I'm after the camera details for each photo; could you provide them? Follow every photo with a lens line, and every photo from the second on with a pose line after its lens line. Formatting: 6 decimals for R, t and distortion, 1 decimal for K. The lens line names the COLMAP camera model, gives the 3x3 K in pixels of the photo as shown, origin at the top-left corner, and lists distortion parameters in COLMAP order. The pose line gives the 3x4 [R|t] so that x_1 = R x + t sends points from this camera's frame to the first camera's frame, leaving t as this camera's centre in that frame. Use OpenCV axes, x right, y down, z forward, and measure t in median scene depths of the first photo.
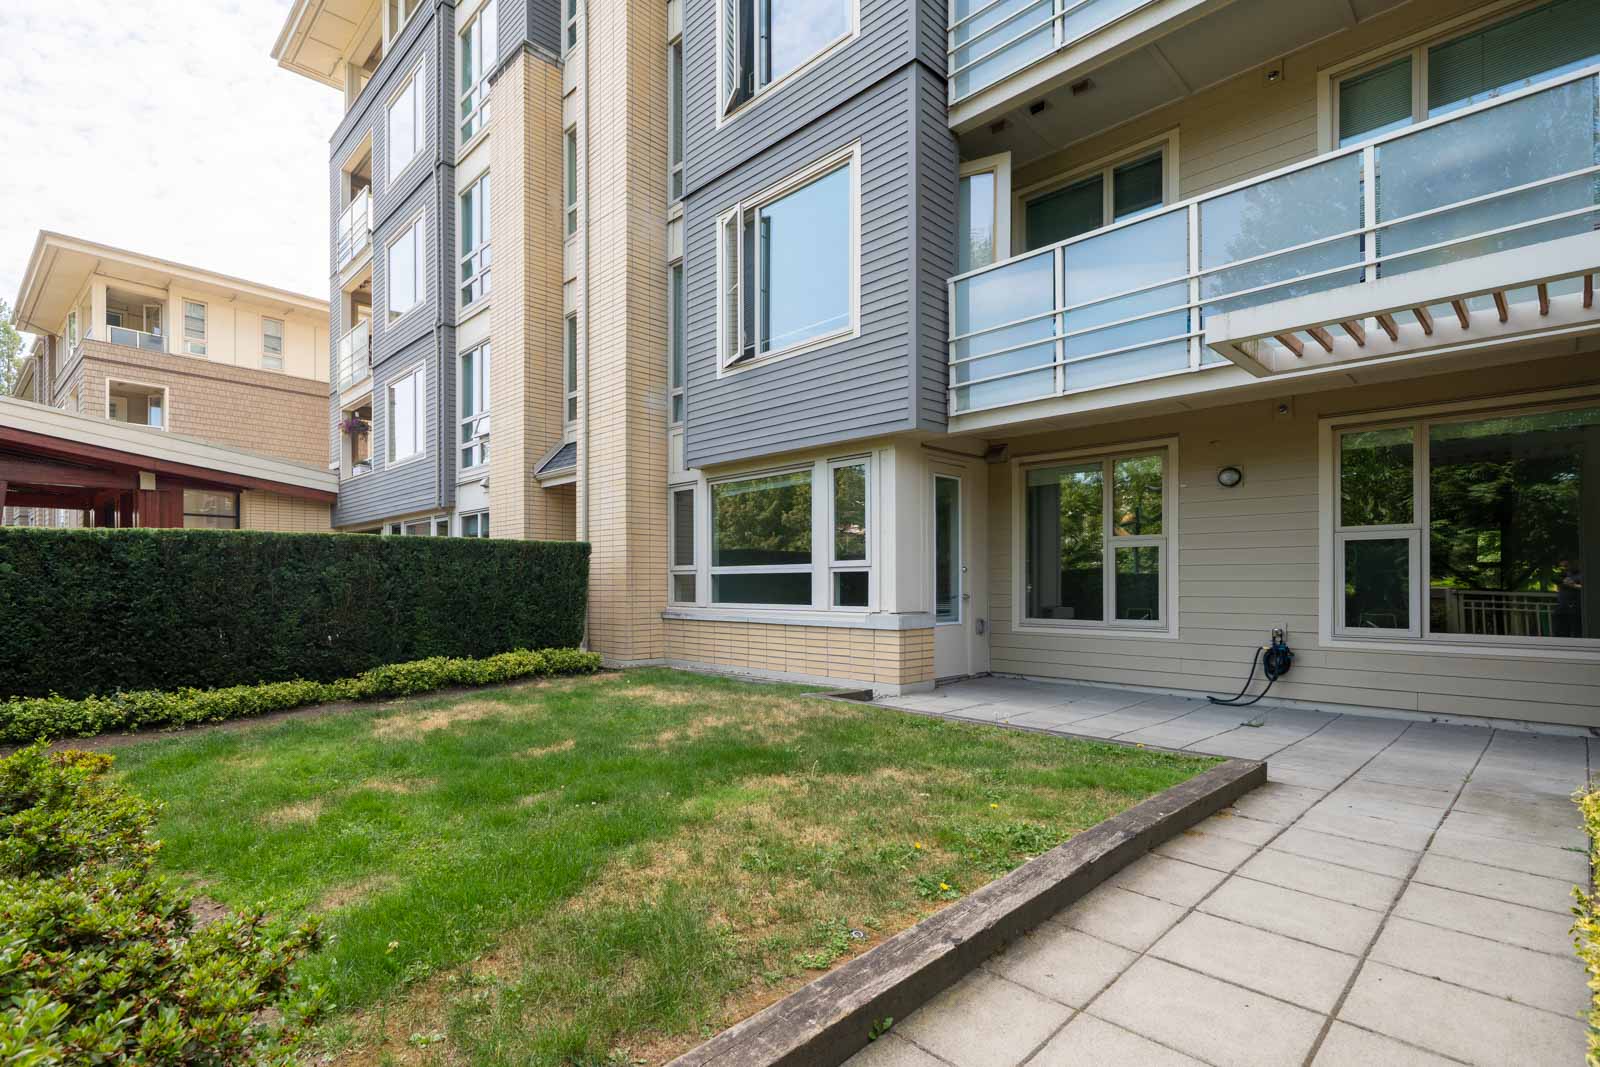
lens RADIAL K [[755.8, 0, 687.2], [0, 755.8, 577.9], [0, 0, 1]] dist [-0.002673, -0.001349]
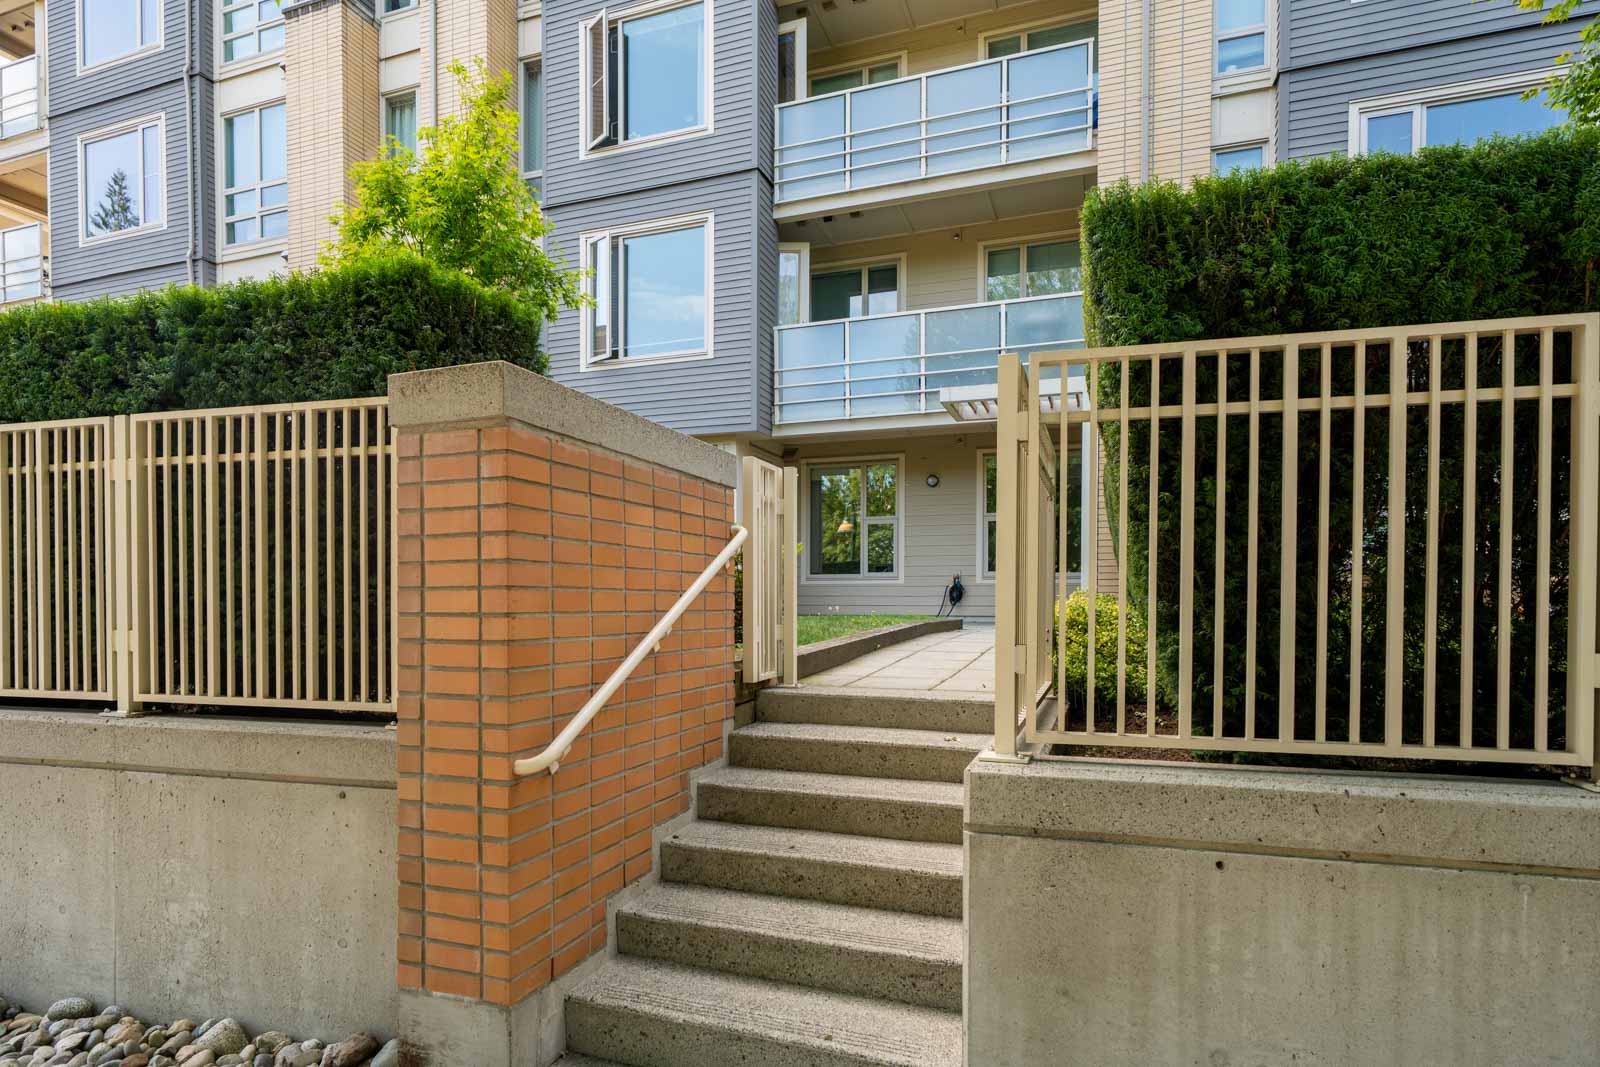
lens RADIAL K [[851.7, 0, 801.0], [0, 851.7, 605.1], [0, 0, 1]] dist [-0.002854, -0.001082]
pose [[0.868788, -0.000280, 0.495183, -0.392252], [-0.004473, 0.999955, 0.008414, 0.109211], [-0.495163, -0.009525, 0.868748, -0.406669]]
